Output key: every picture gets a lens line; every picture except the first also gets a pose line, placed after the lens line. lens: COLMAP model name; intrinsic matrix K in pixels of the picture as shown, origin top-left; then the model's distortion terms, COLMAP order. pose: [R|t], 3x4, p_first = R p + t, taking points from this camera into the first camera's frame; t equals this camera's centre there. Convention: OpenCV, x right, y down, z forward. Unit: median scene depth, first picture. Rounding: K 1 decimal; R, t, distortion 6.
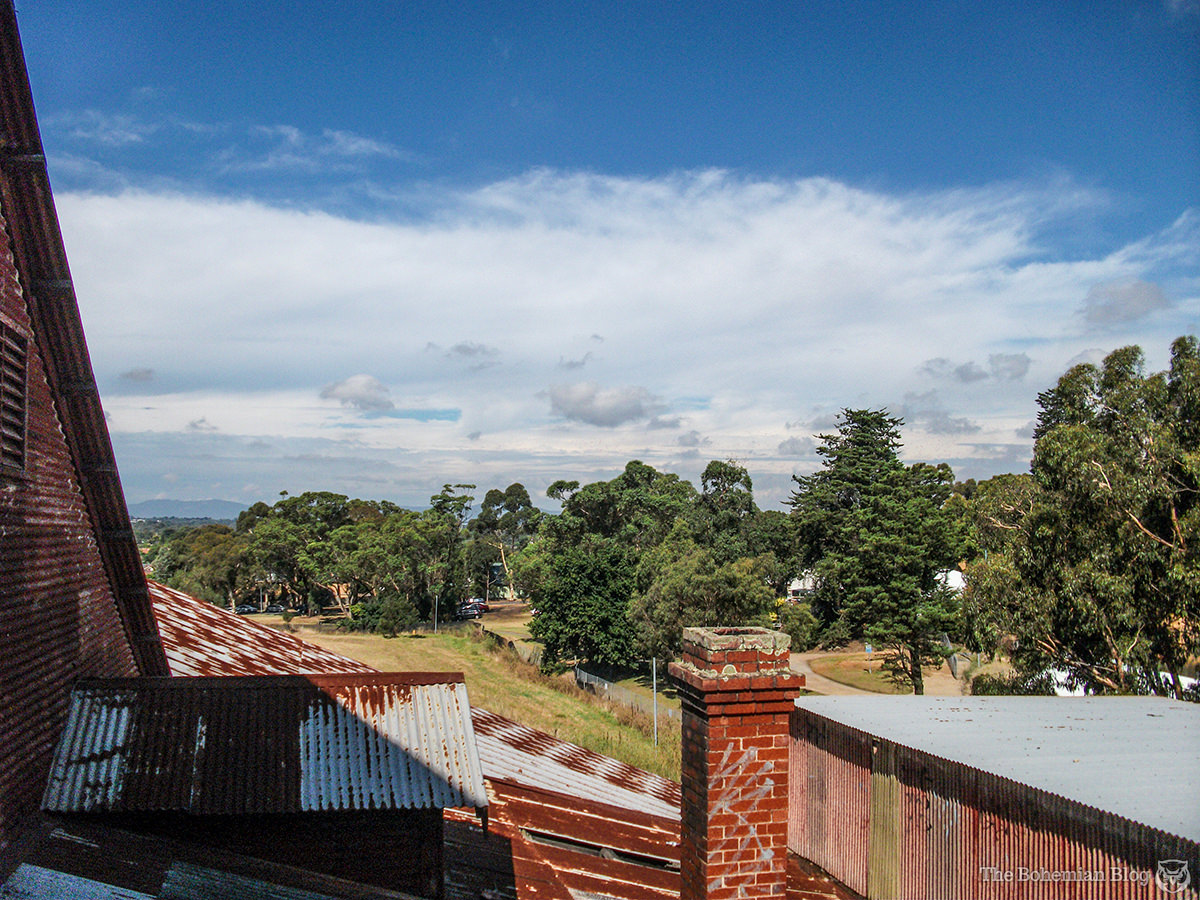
lens RADIAL K [[1137.6, 0, 600.0], [0, 1137.6, 450.0], [0, 0, 1]] dist [-0.153756, 0.098384]
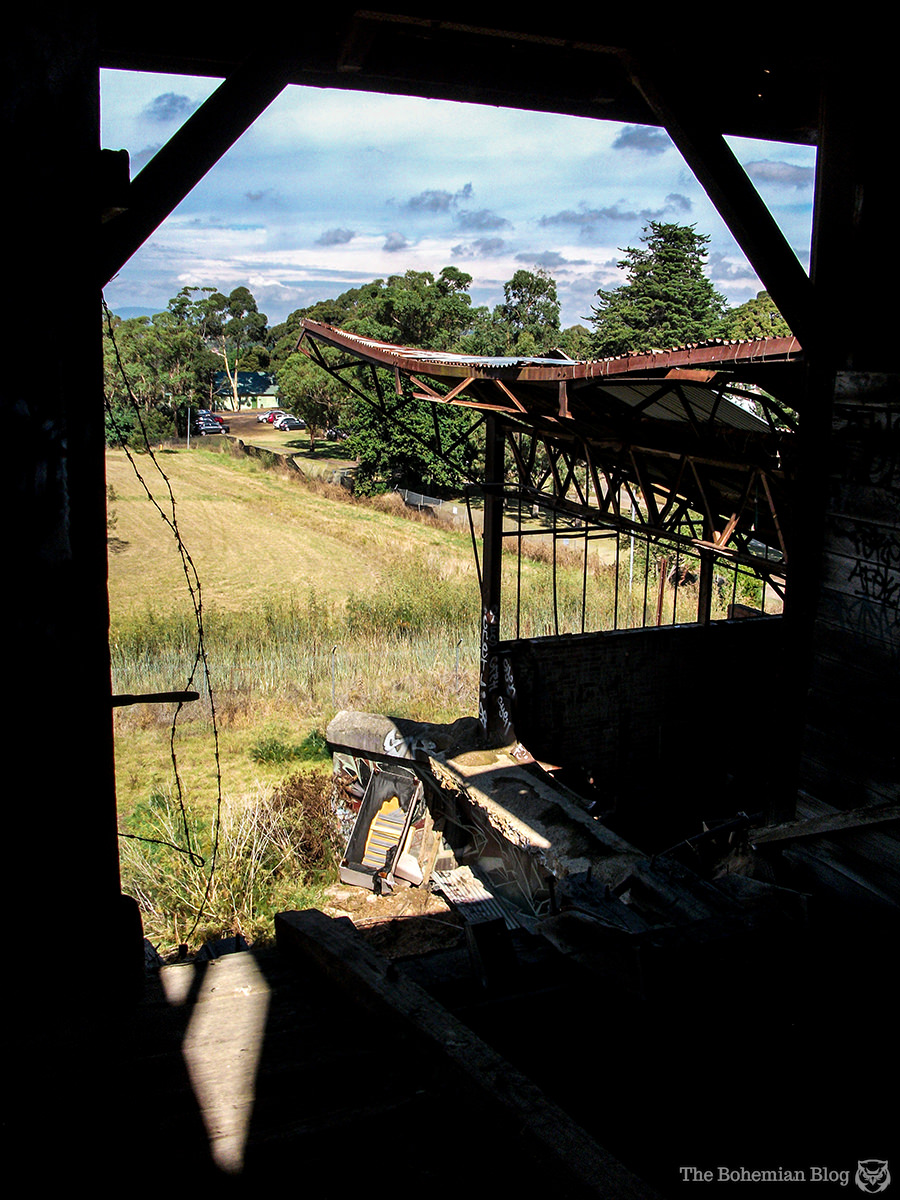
lens RADIAL K [[1137.6, 0, 450.0], [0, 1137.6, 600.0], [0, 0, 1]] dist [-0.153756, 0.098384]
pose [[0.984861, -0.009745, 0.173073, -0.118255], [-0.041412, 0.956282, 0.289498, 0.003869], [-0.168328, -0.292282, 0.941401, 0.057732]]
